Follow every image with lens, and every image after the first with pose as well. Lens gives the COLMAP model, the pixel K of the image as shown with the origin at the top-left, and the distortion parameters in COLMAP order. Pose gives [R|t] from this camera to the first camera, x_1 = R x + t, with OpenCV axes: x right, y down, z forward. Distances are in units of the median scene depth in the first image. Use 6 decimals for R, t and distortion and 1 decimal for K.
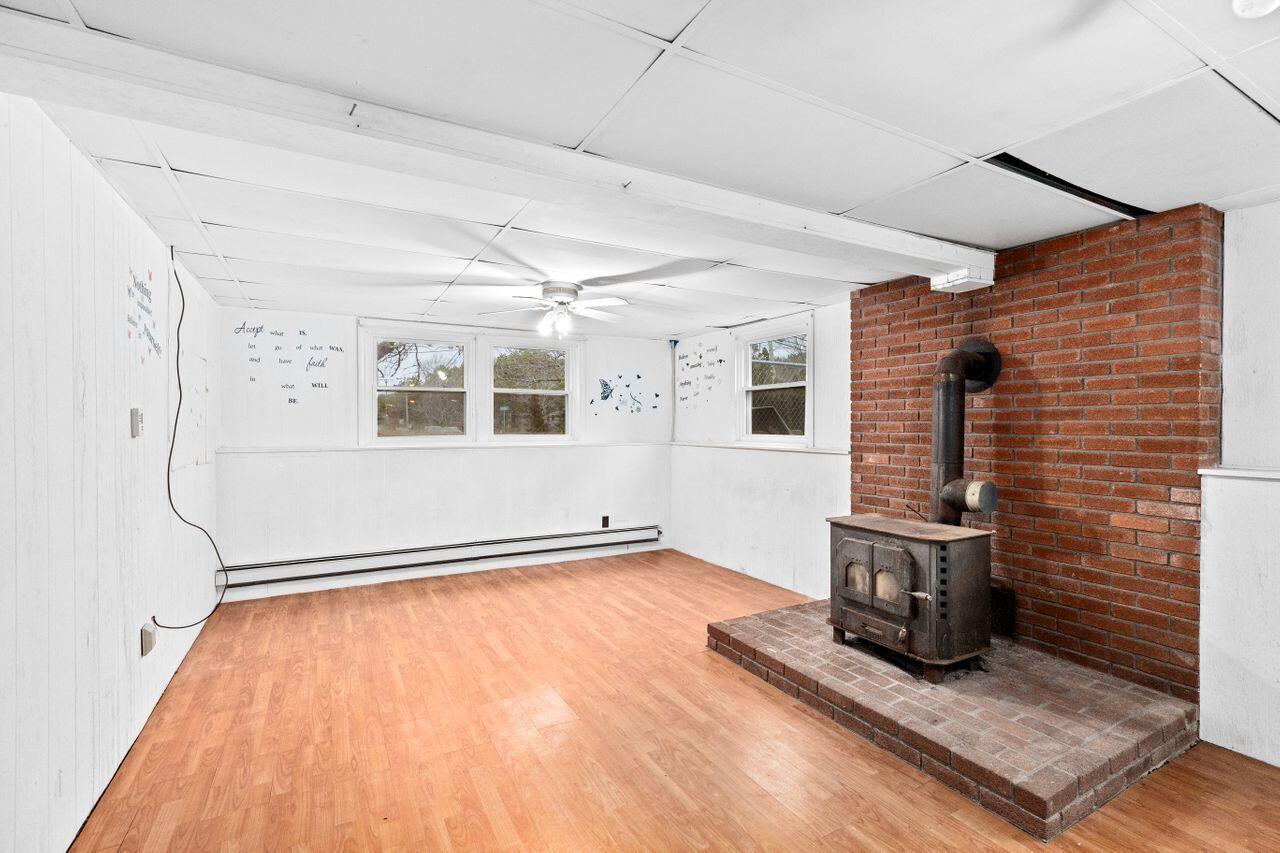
lens RADIAL K [[571.7, 0, 641.7], [0, 571.7, 427.4], [0, 0, 1]] dist [0.013118, 0.000126]
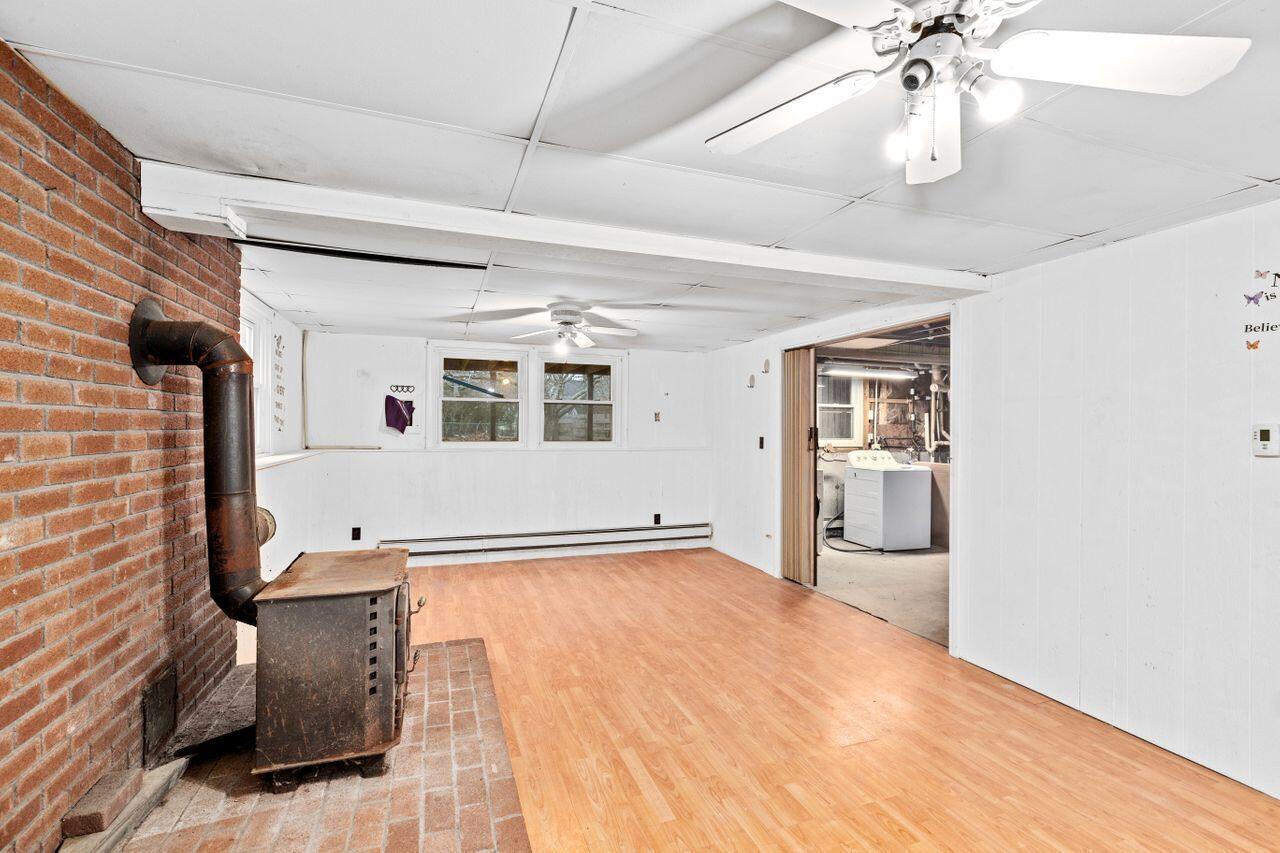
lens RADIAL K [[571.7, 0, 642.5], [0, 571.7, 426.6], [0, 0, 1]] dist [0.013118, 0.000126]
pose [[-0.987424, -0.004889, 0.158020, -0.058773], [-0.004851, 0.999988, 0.000626, -0.021737], [-0.158021, -0.000149, -0.987436, 1.817380]]
